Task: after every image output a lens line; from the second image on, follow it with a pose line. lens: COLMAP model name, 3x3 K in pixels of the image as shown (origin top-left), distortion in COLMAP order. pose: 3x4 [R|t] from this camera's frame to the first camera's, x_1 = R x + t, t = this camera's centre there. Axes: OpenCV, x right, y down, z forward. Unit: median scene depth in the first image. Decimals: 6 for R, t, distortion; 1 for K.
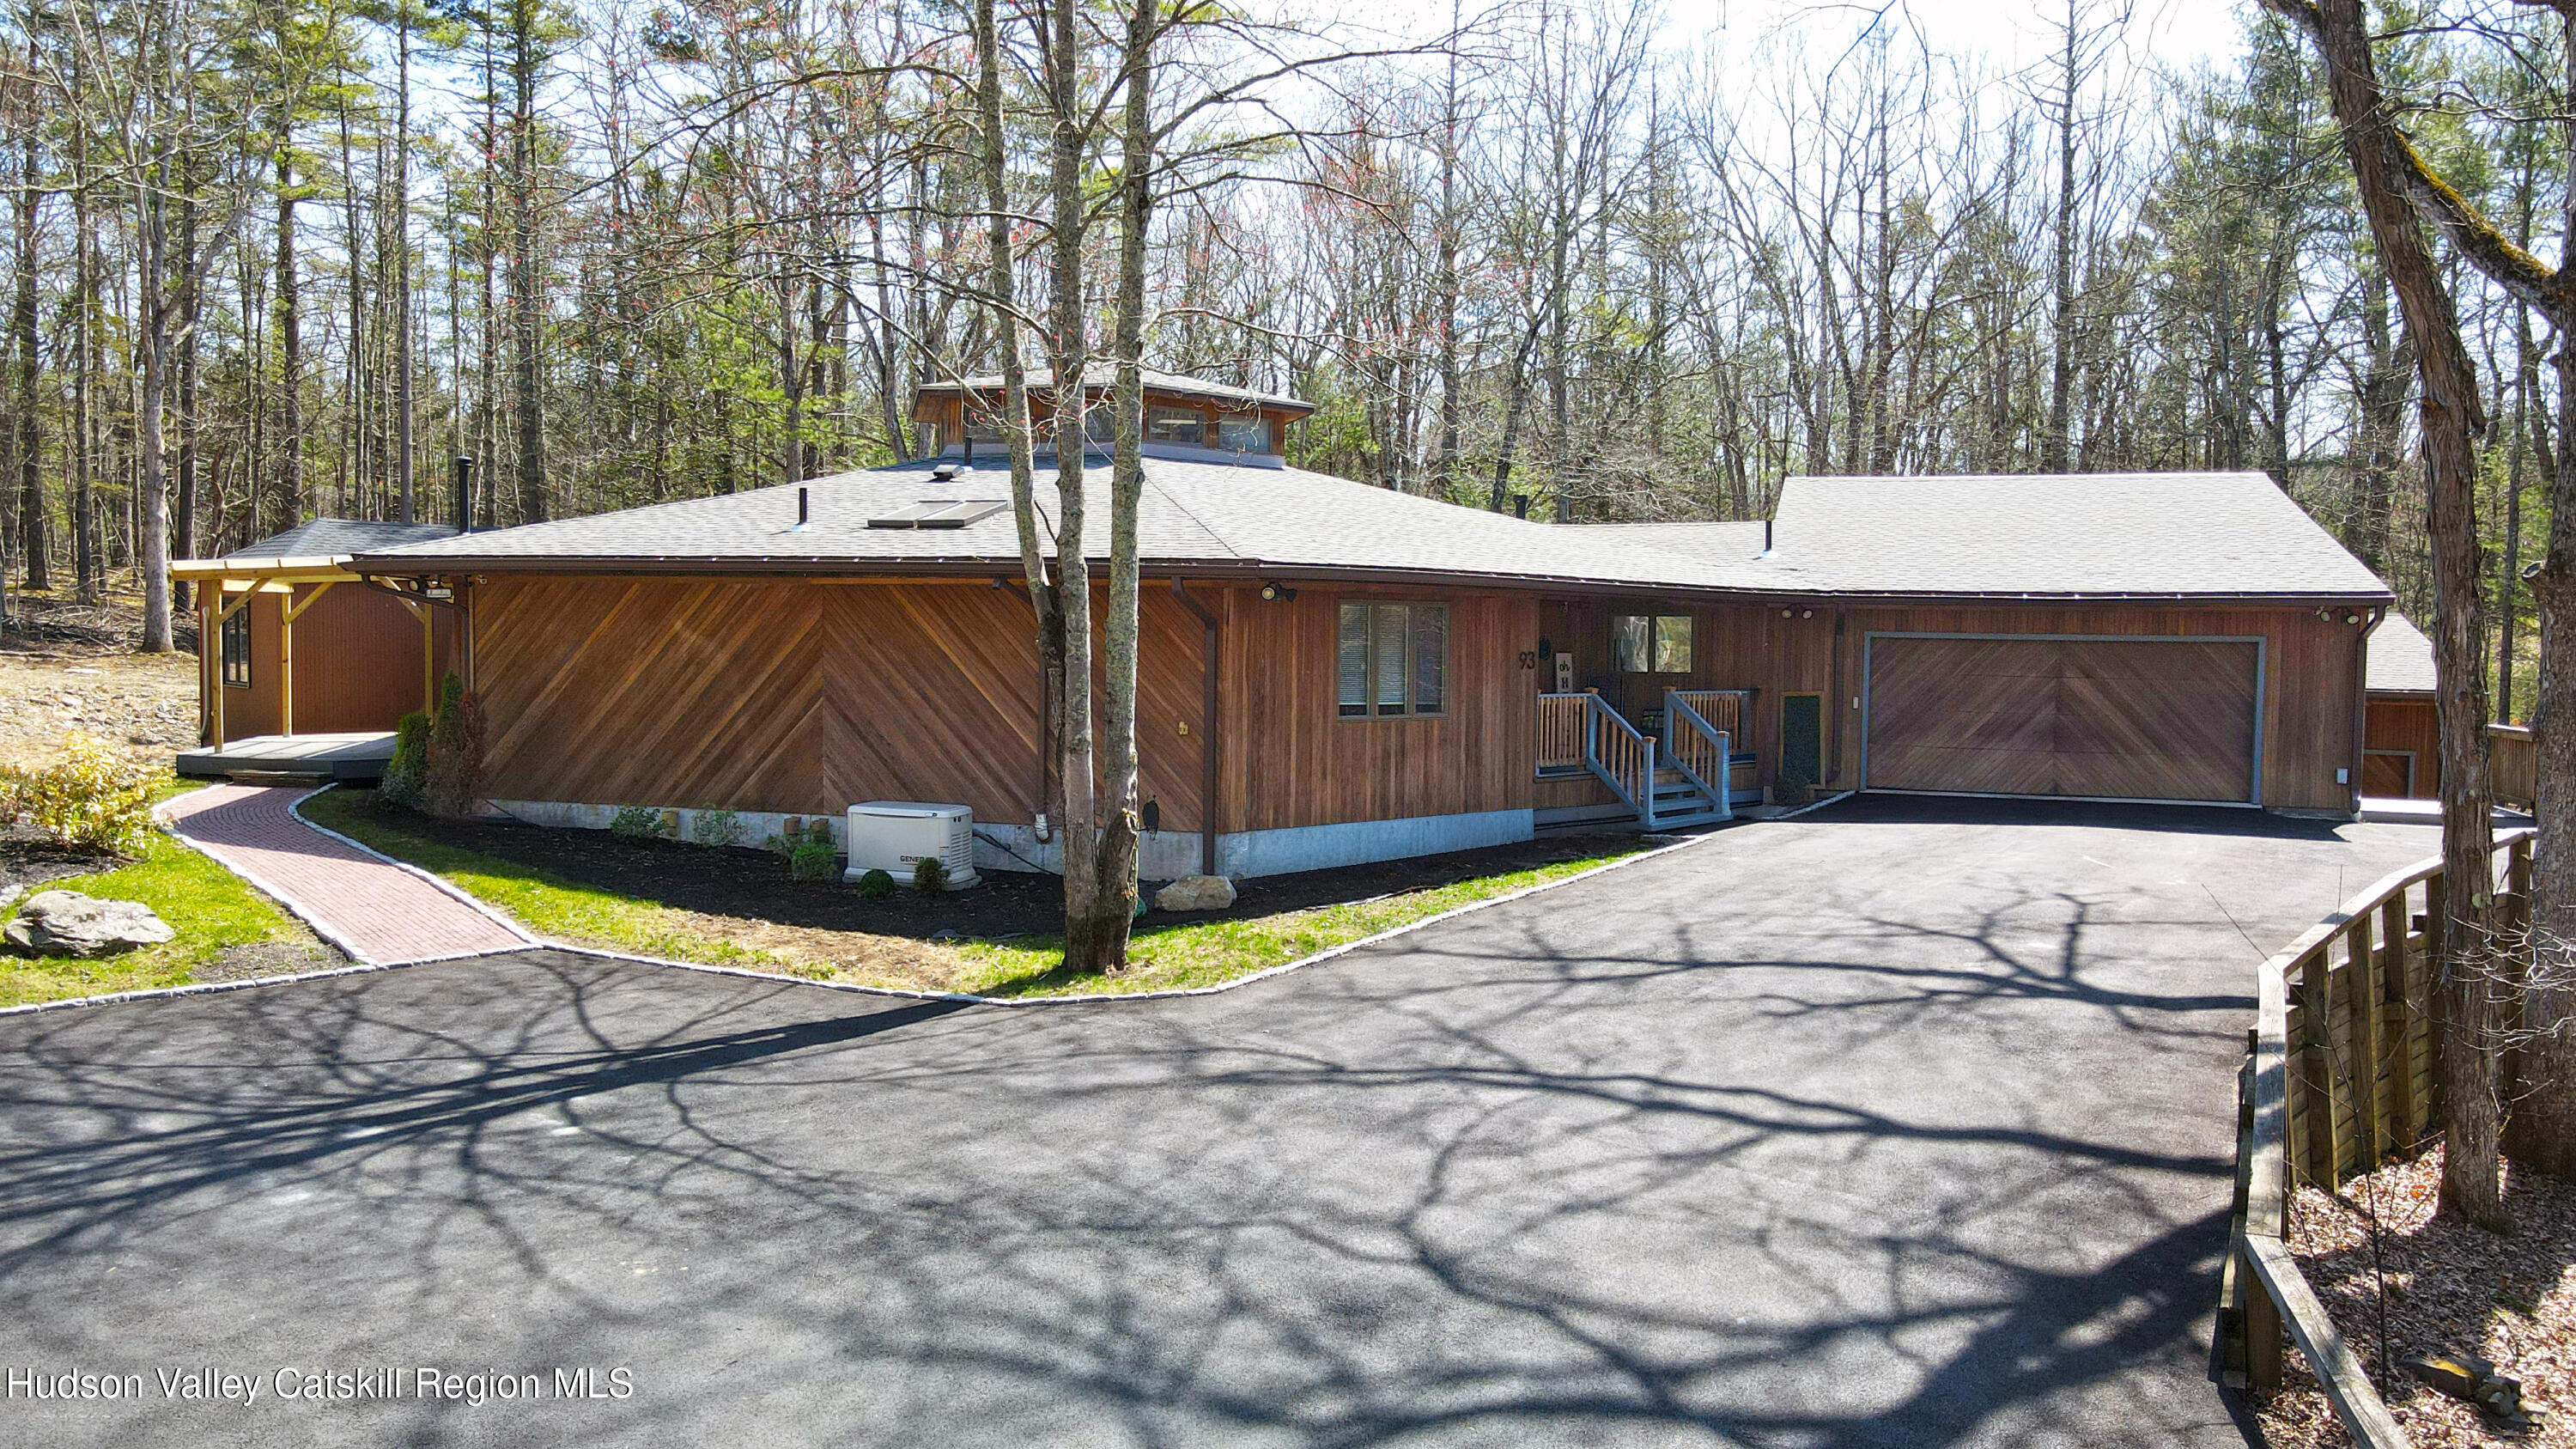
lens RADIAL K [[1950.2, 0, 1288.0], [0, 1950.2, 724.5], [0, 0, 1]] dist [0.010368, 0.007090]
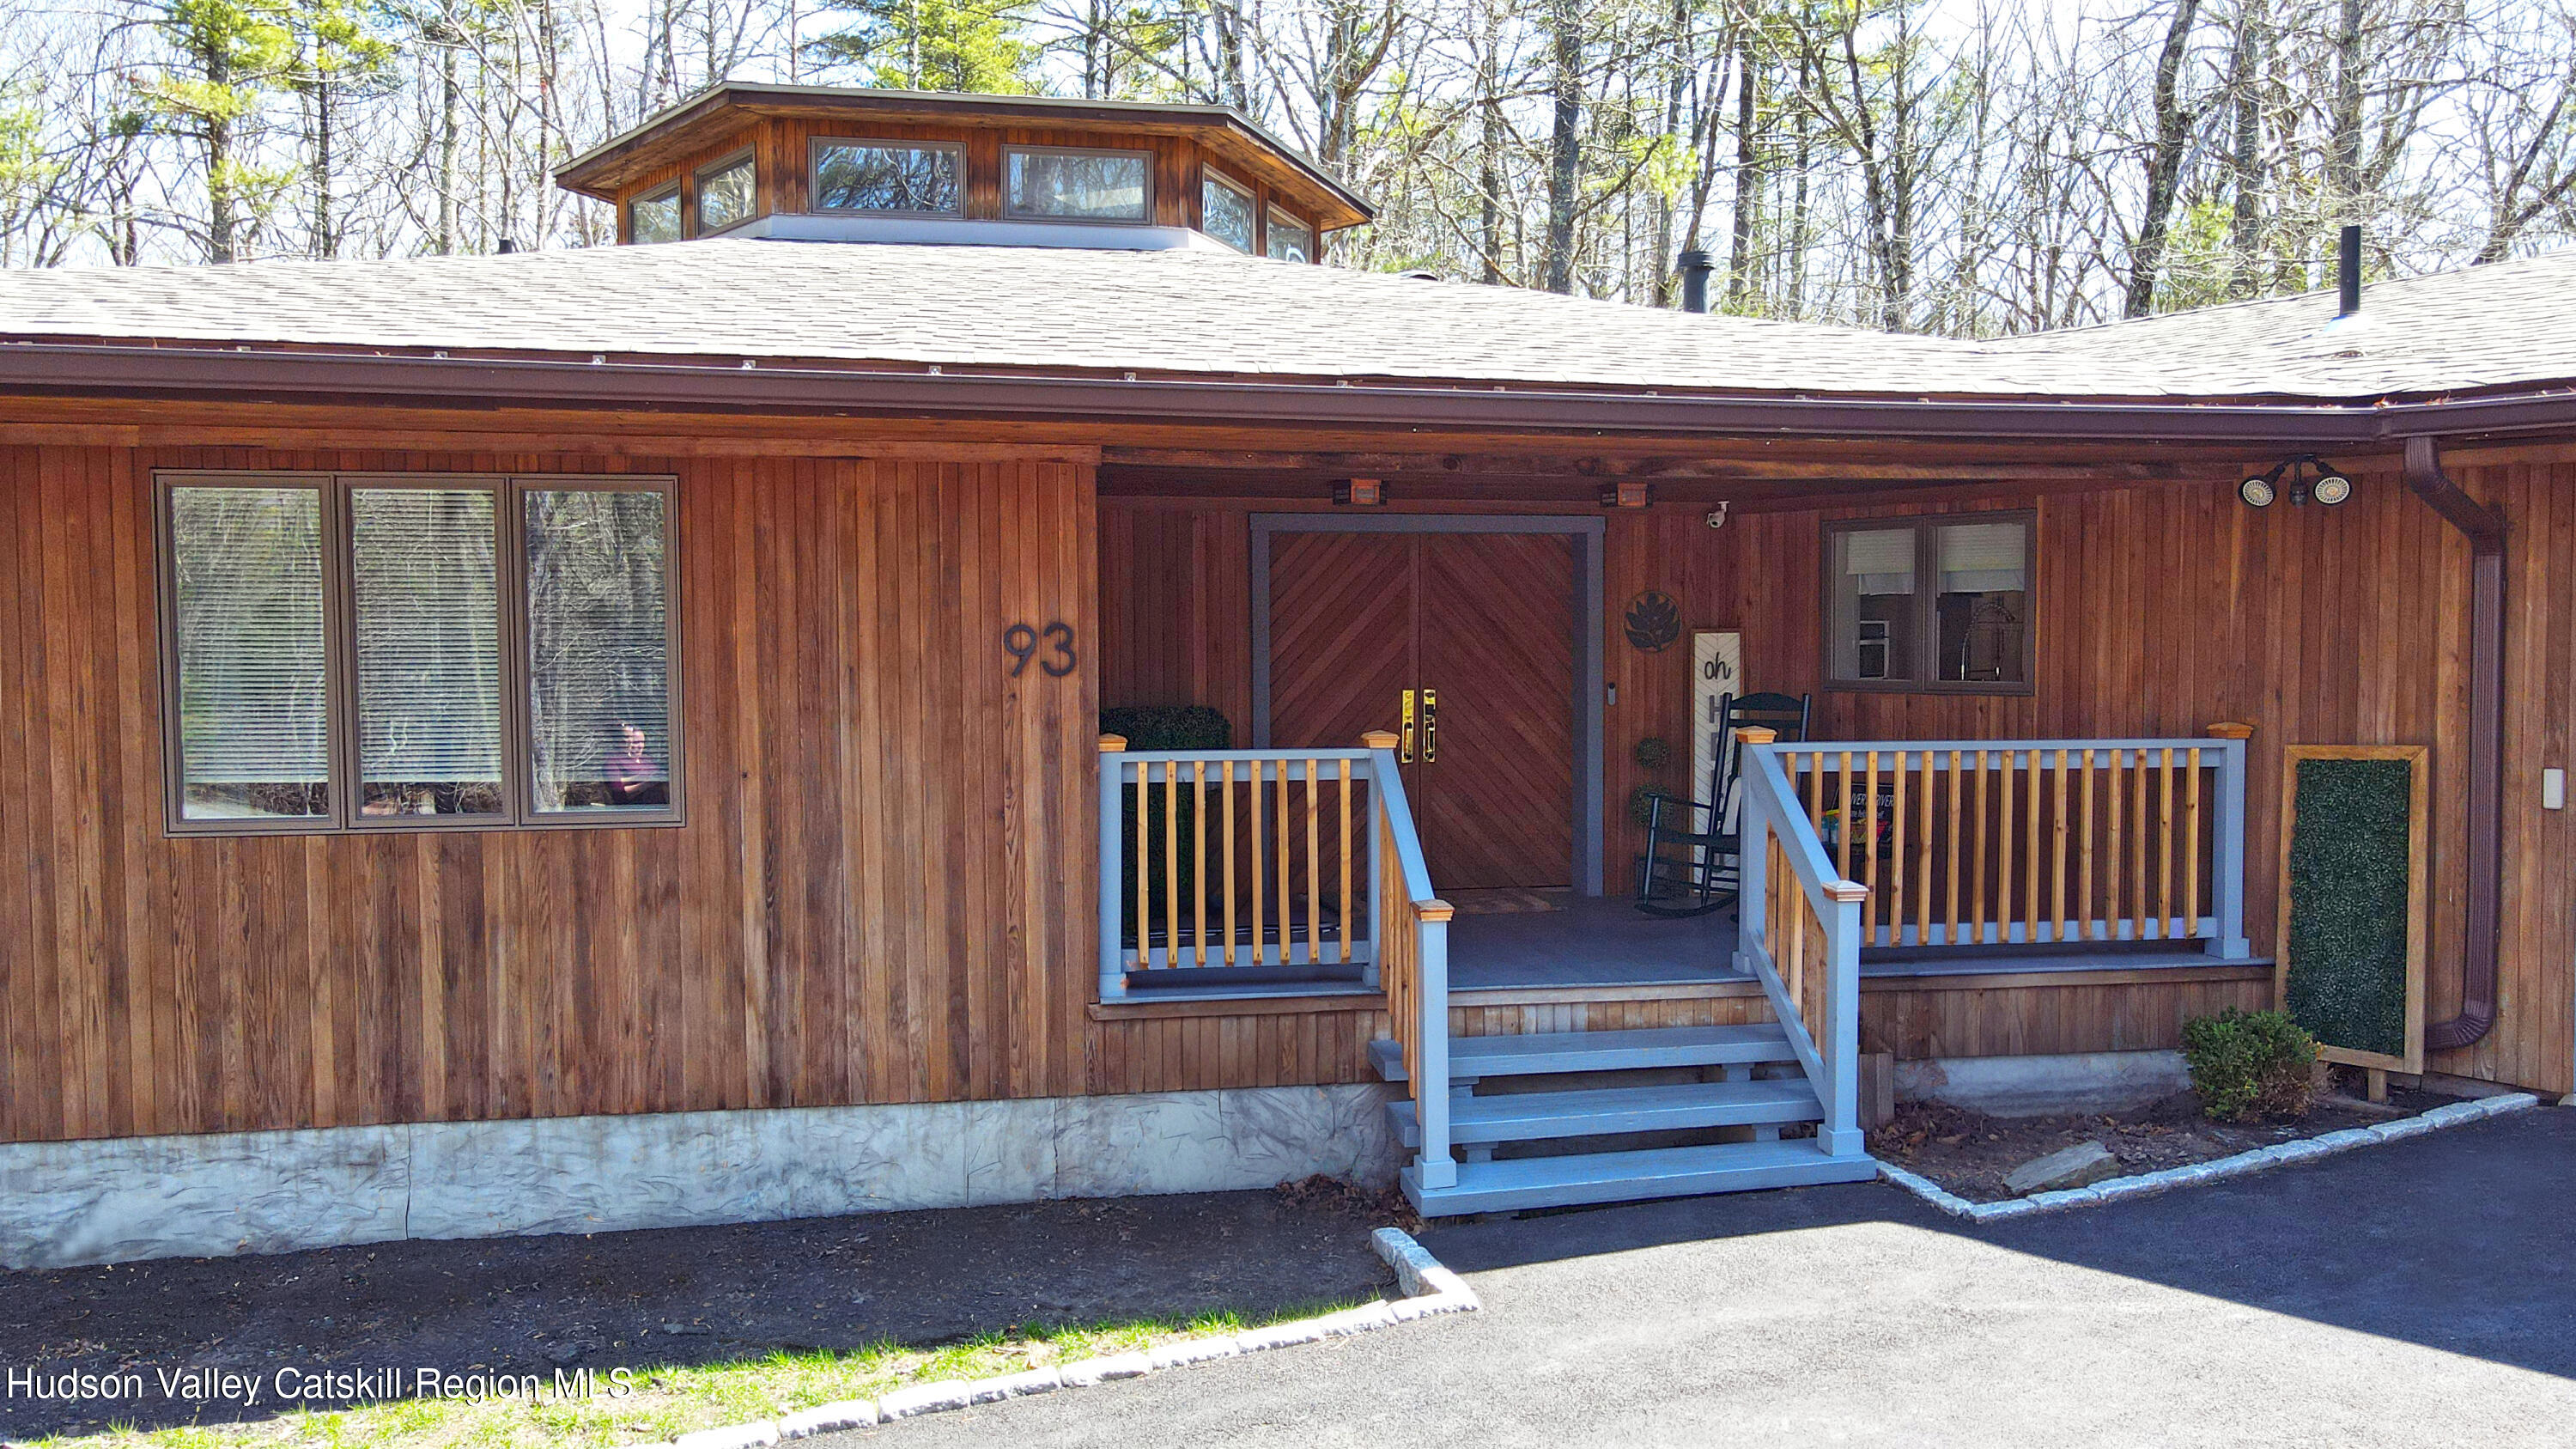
lens RADIAL K [[1950.2, 0, 1288.0], [0, 1950.2, 724.5], [0, 0, 1]] dist [0.010368, 0.007090]
pose [[0.830706, 0.011689, -0.556588, 0.368166], [-0.012617, 0.999918, 0.002170, -0.023309], [0.556568, 0.005220, 0.830786, 0.810873]]
